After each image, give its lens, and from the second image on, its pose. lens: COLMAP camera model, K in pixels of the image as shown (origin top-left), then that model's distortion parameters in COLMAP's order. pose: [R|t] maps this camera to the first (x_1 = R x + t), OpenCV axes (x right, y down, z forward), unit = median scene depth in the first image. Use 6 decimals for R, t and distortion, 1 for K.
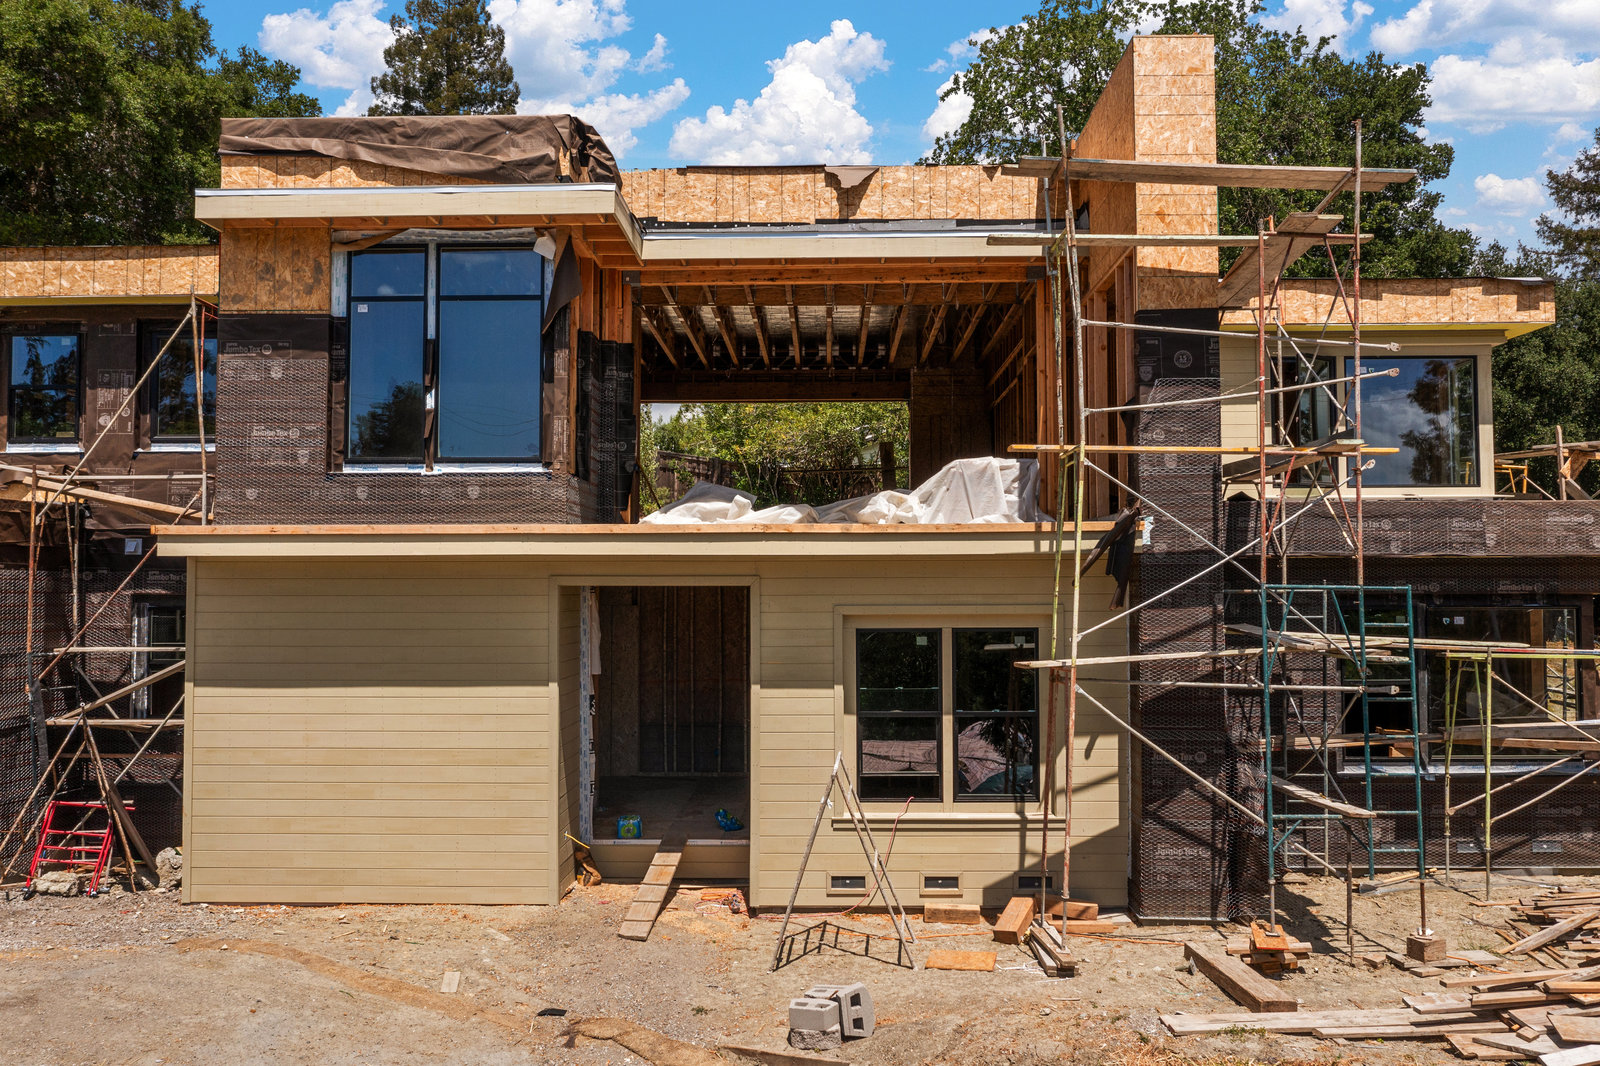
lens RADIAL K [[1288.8, 0, 800.0], [0, 1288.8, 533.0], [0, 0, 1]] dist [-0.013611, -0.005982]
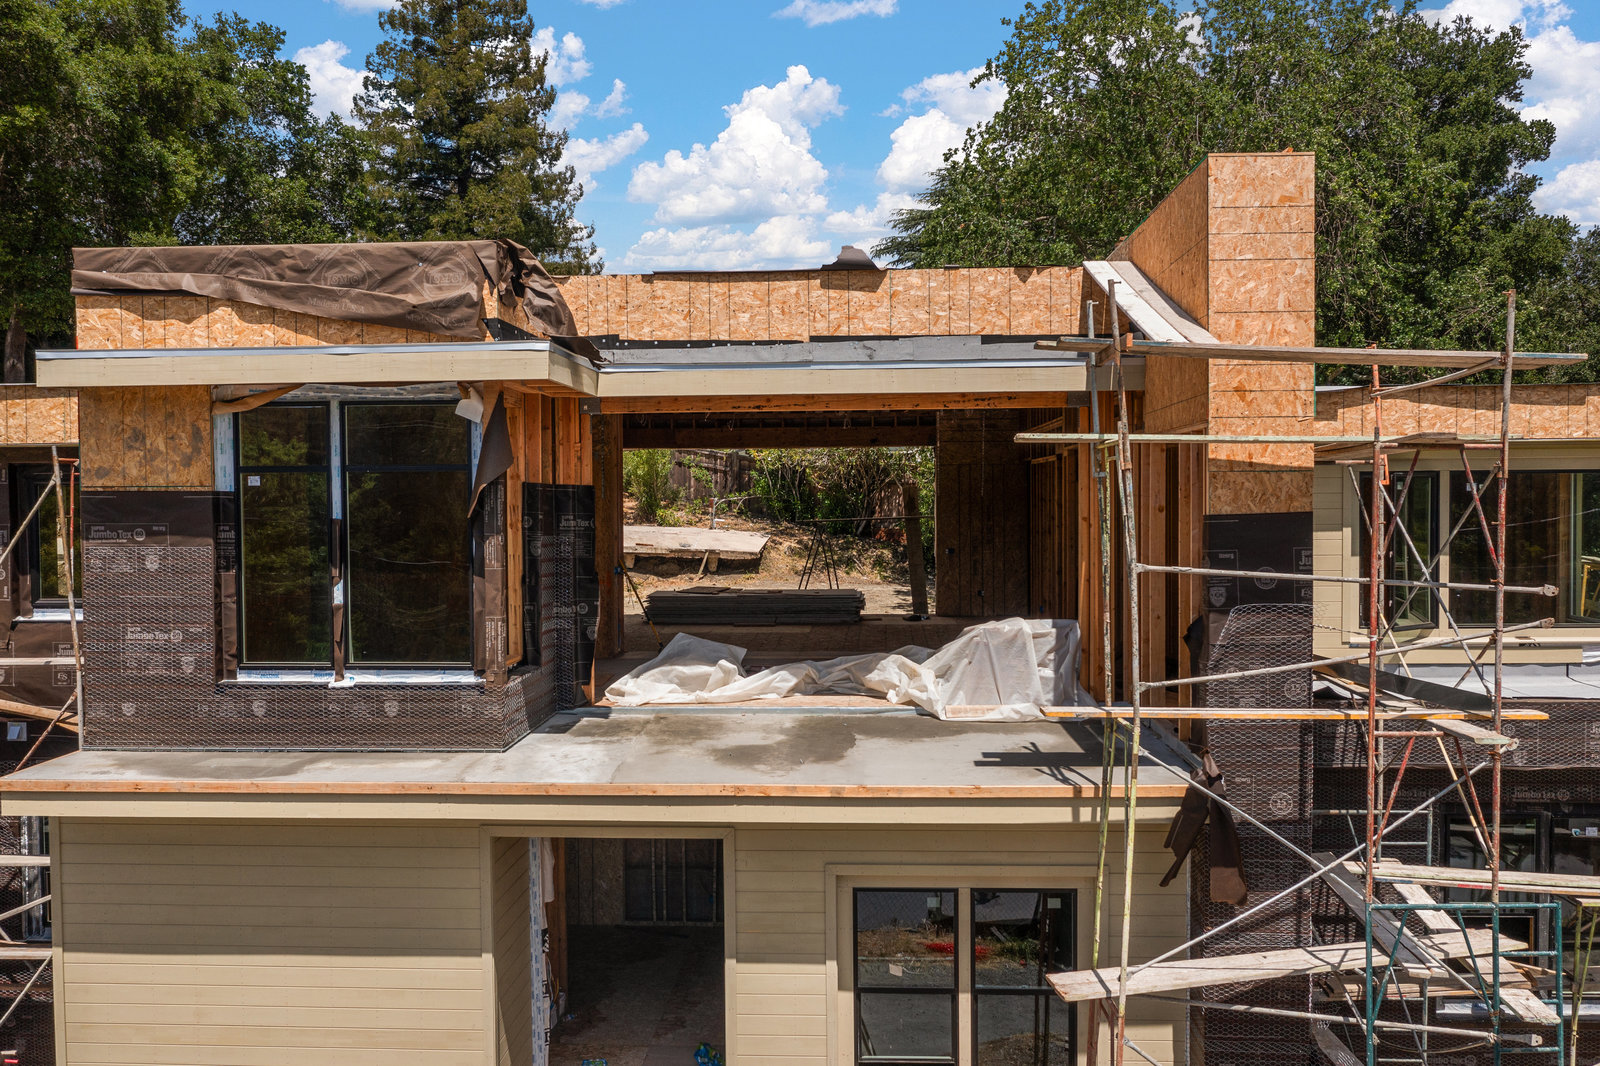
lens RADIAL K [[1283.0, 0, 800.0], [0, 1283.0, 533.0], [0, 0, 1]] dist [-0.011790, 0.003775]
pose [[0.999490, -0.005209, -0.031512, 0.034844], [0.007507, 0.997285, 0.073257, -0.200165], [0.031044, -0.073456, 0.996815, 0.193665]]
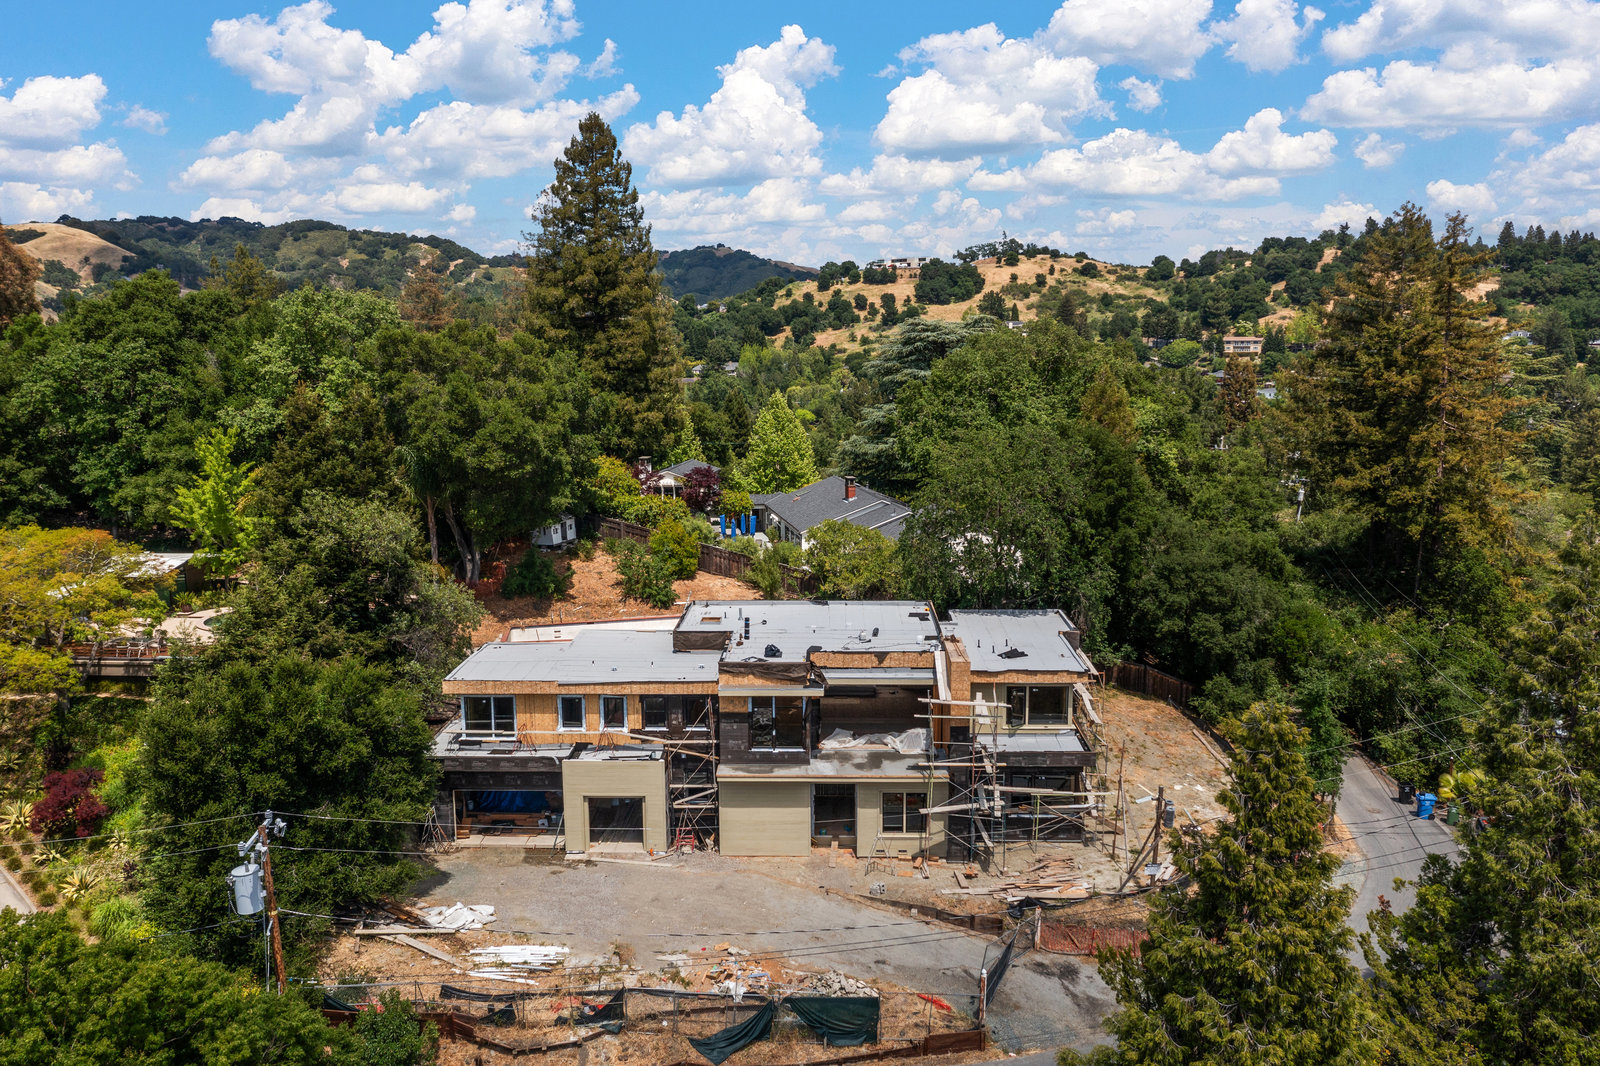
lens RADIAL K [[1255.2, 0, 800.0], [0, 1255.2, 533.0], [0, 0, 1]] dist [-0.012418, 0.006310]
pose [[0.999983, -0.004000, -0.004175, -0.190451], [0.004742, 0.980532, 0.196301, -1.450979], [0.003308, -0.196318, 0.980535, -2.629496]]
